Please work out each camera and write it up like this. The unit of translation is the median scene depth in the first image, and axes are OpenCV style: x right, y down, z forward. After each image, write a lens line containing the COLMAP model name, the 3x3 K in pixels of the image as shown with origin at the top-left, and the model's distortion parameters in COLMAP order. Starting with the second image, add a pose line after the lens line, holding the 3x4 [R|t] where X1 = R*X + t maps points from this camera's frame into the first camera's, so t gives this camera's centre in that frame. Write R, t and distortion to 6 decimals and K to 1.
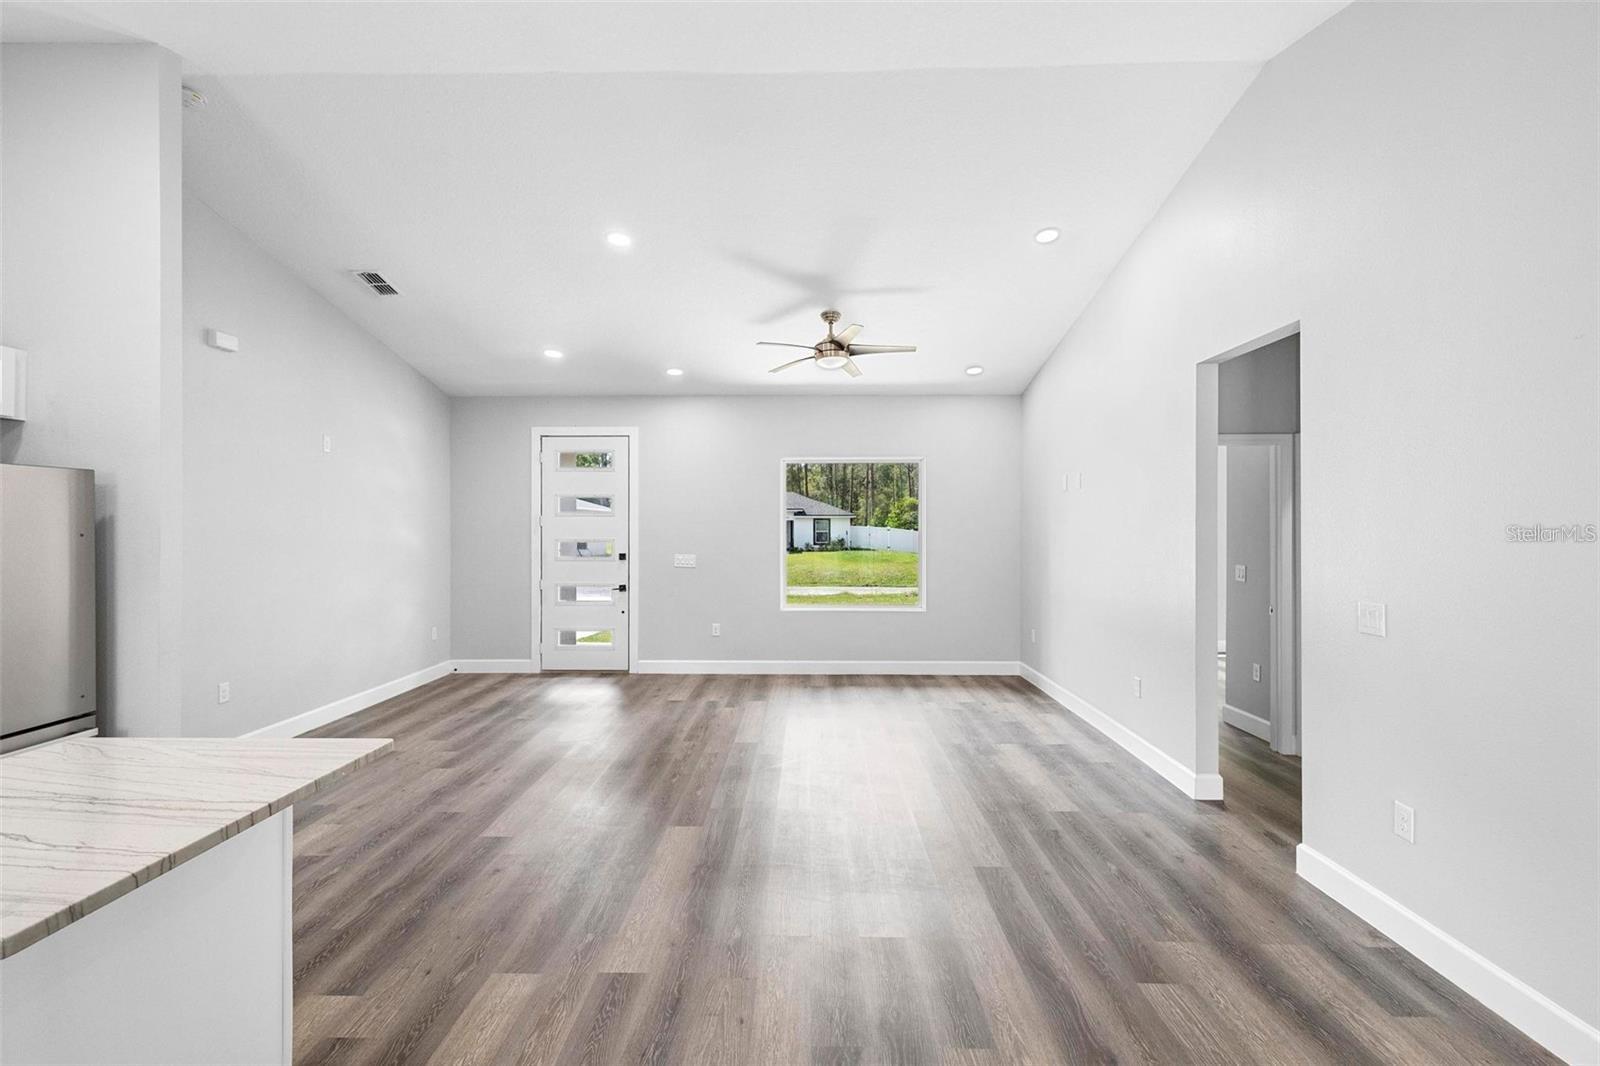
lens RADIAL K [[740.5, 0, 797.8], [0, 740.5, 526.7], [0, 0, 1]] dist [0.011362, -0.000664]
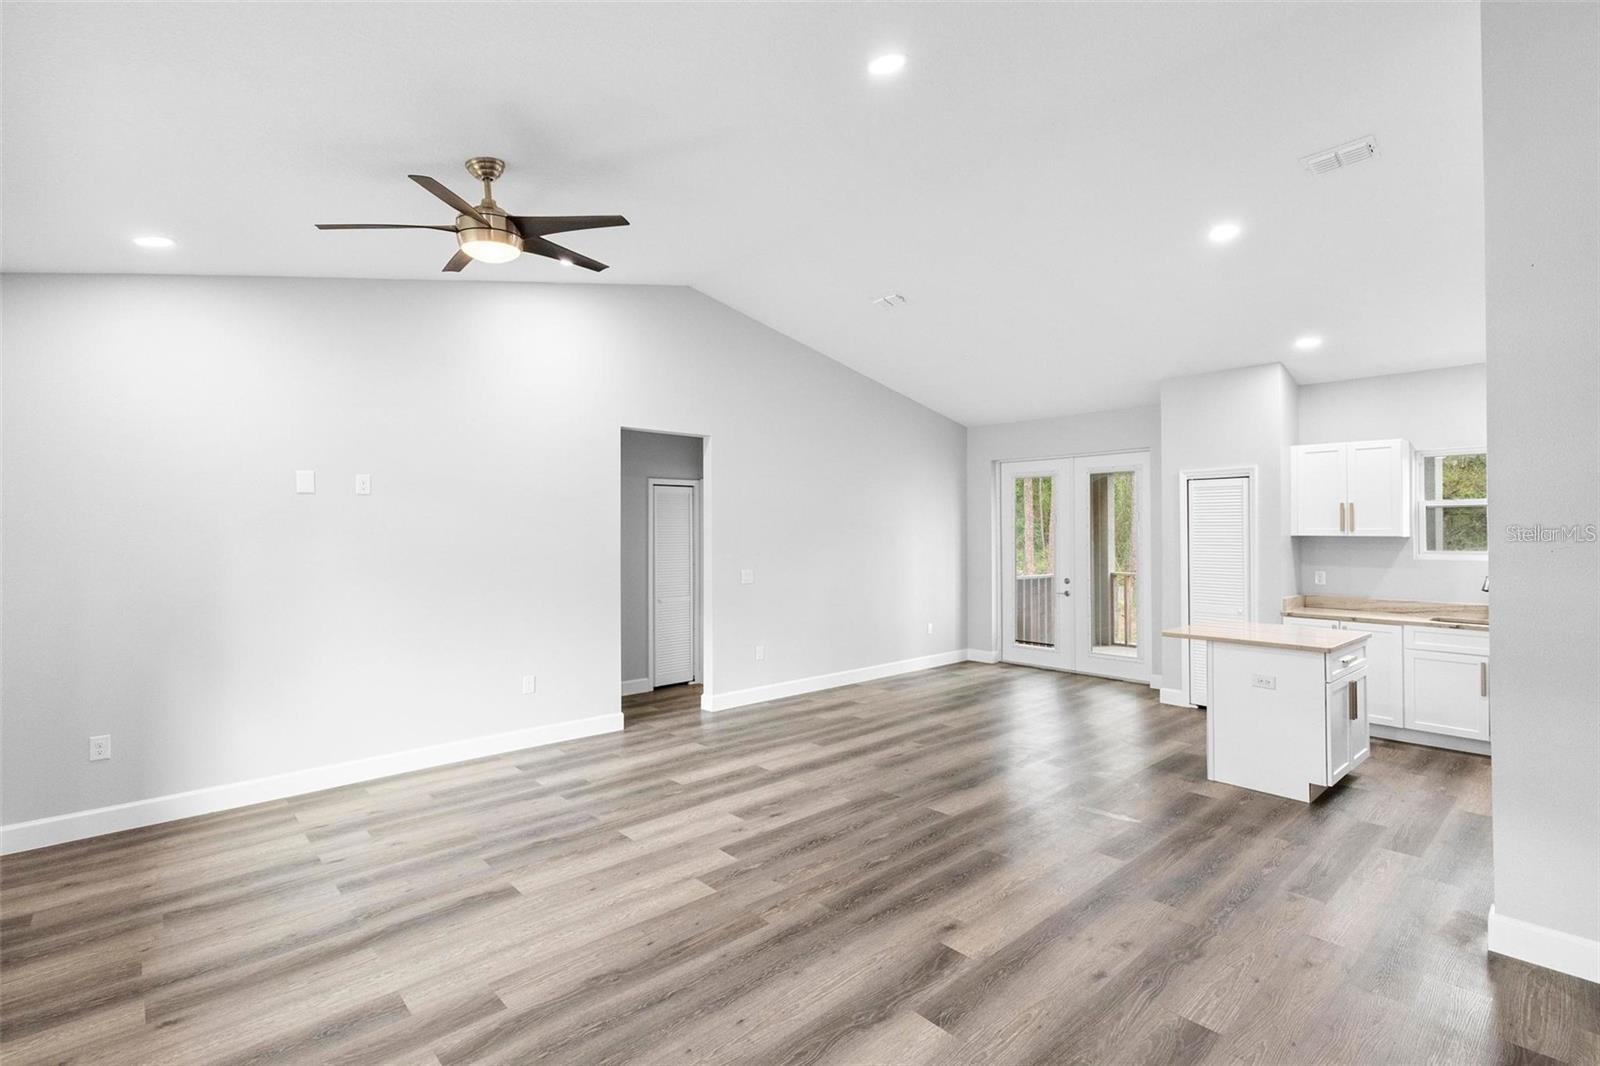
lens RADIAL K [[740.5, 0, 797.8], [0, 740.5, 526.7], [0, 0, 1]] dist [0.011362, -0.000664]
pose [[-0.685131, 0.007680, 0.728379, -0.516646], [-0.000661, 0.999937, -0.011165, -0.005894], [-0.728420, -0.008131, -0.685083, 1.213753]]
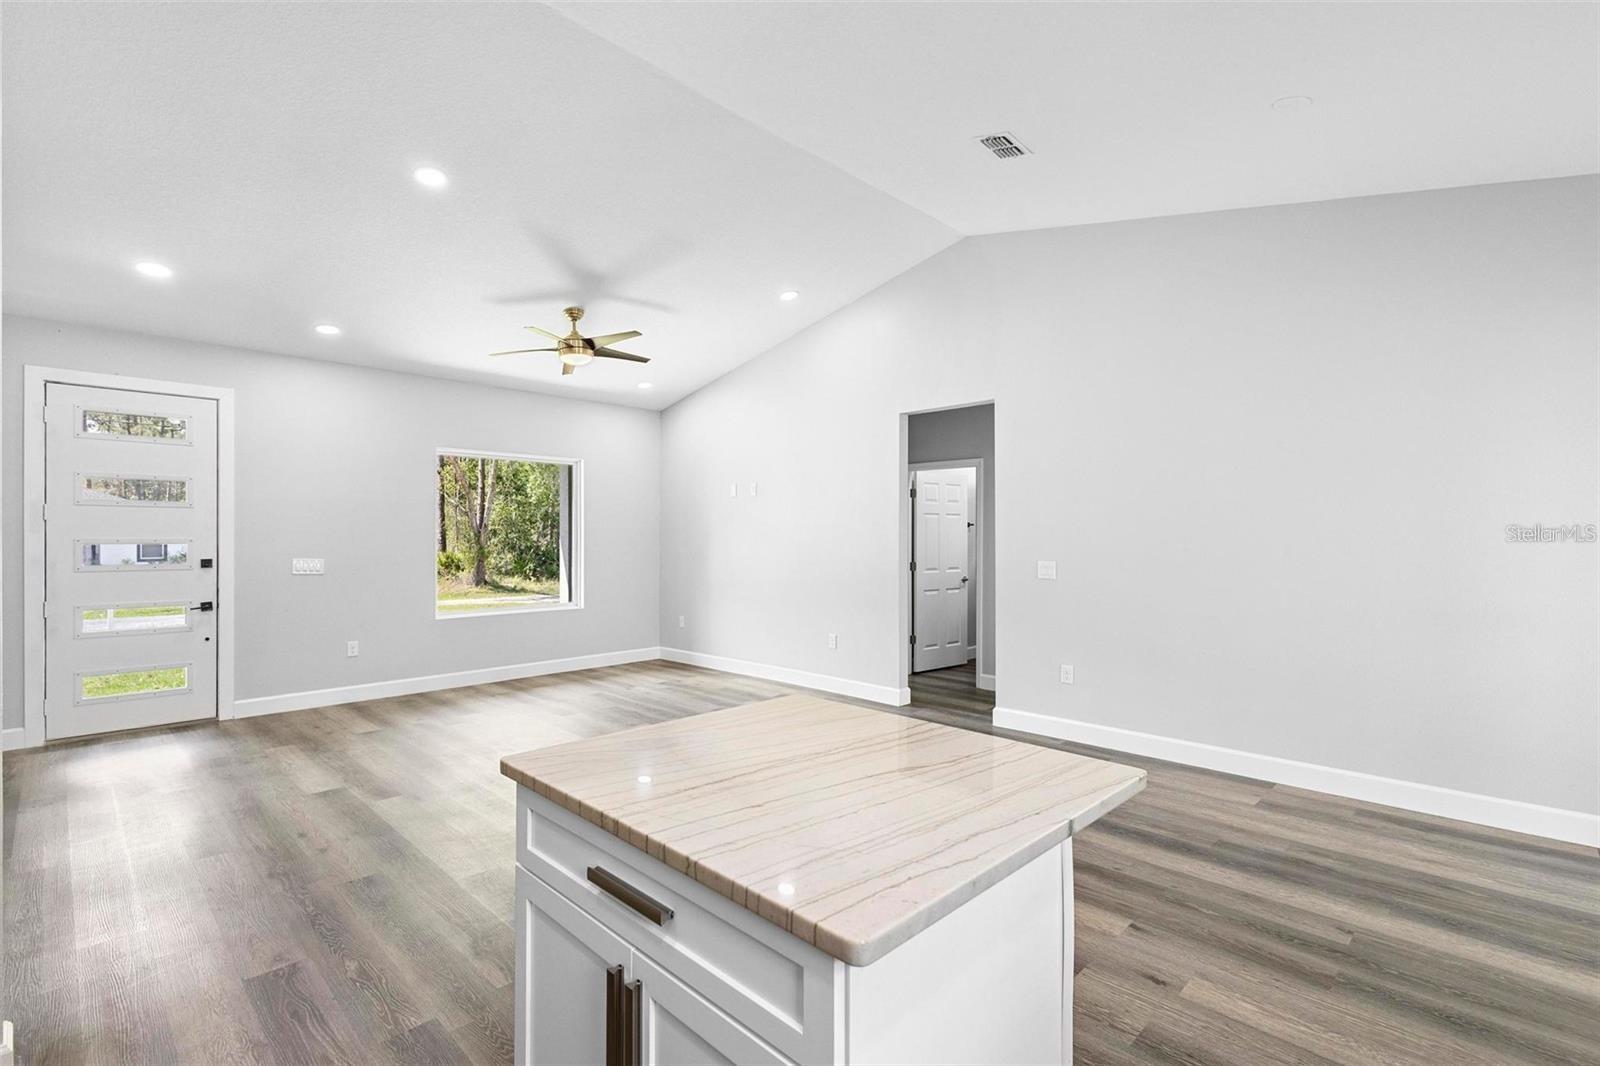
lens RADIAL K [[729.5, 0, 800.0], [0, 729.5, 541.2], [0, 0, 1]] dist [0.009147, -0.000217]
pose [[0.689546, -0.004238, 0.724229, -0.462968], [0.001768, 0.999990, 0.004168, 0.021420], [-0.724239, -0.001593, 0.689547, 0.097065]]
